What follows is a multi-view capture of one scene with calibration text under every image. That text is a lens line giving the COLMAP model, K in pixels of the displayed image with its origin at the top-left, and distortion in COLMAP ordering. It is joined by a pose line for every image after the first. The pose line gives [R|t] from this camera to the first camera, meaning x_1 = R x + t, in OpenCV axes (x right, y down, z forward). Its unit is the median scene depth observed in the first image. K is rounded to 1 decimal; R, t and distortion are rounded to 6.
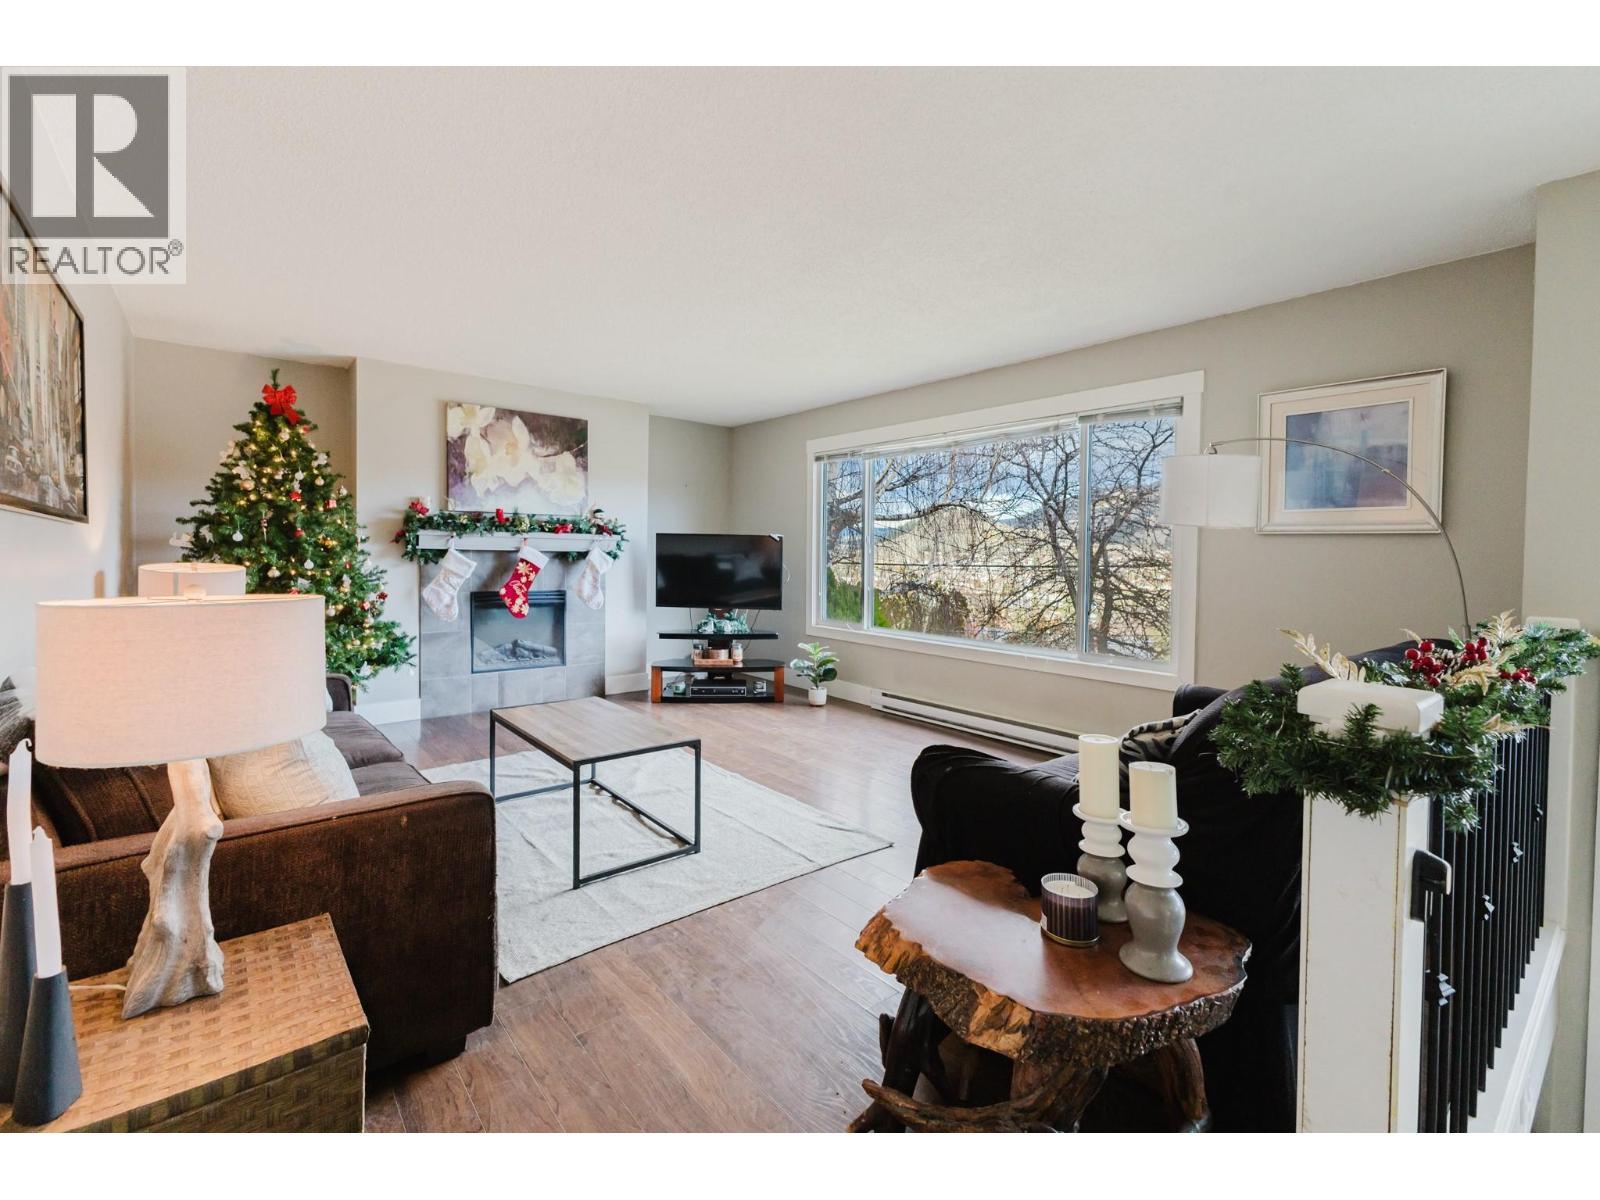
lens RADIAL K [[708.1, 0, 789.0], [0, 708.1, 536.4], [0, 0, 1]] dist [0.011718, -0.000167]
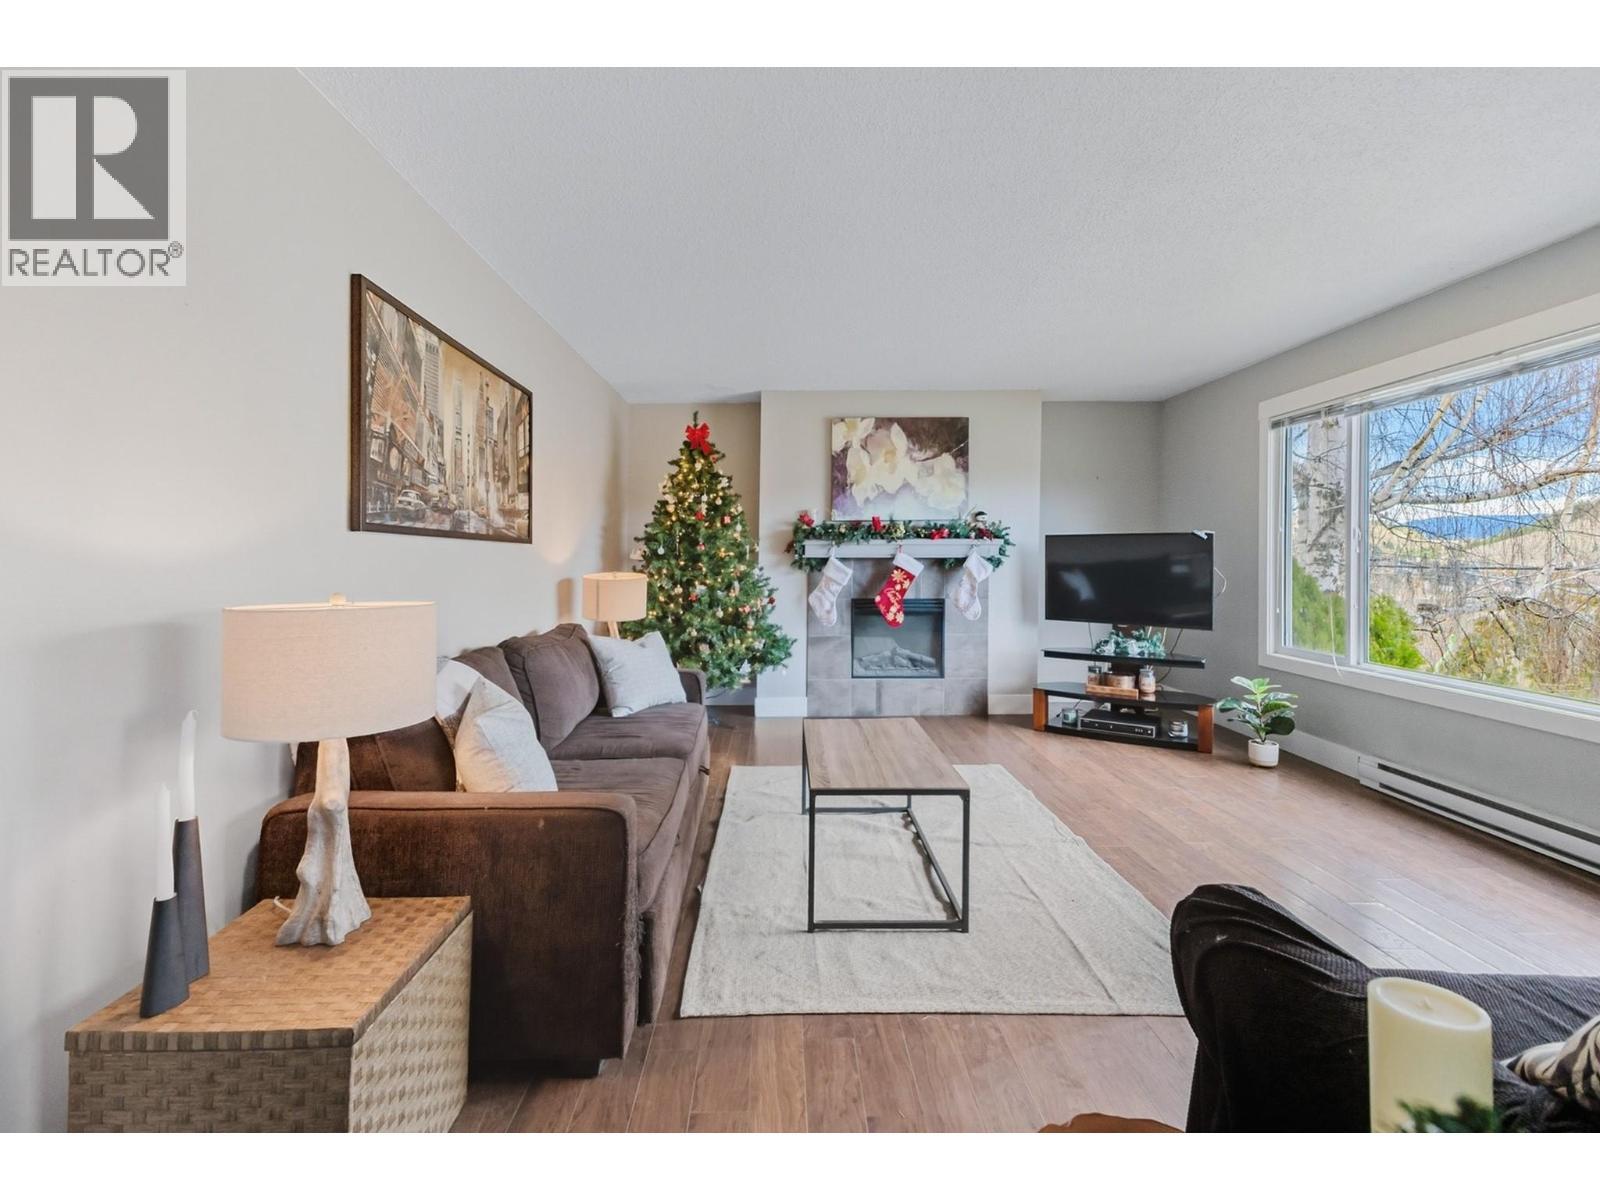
lens RADIAL K [[708.1, 0, 789.0], [0, 708.1, 536.4], [0, 0, 1]] dist [0.011718, -0.000167]
pose [[0.778413, -0.036541, -0.626688, 0.126957], [0.031078, 0.999323, -0.019666, 0.005001], [0.626983, -0.004168, 0.779022, 0.136644]]
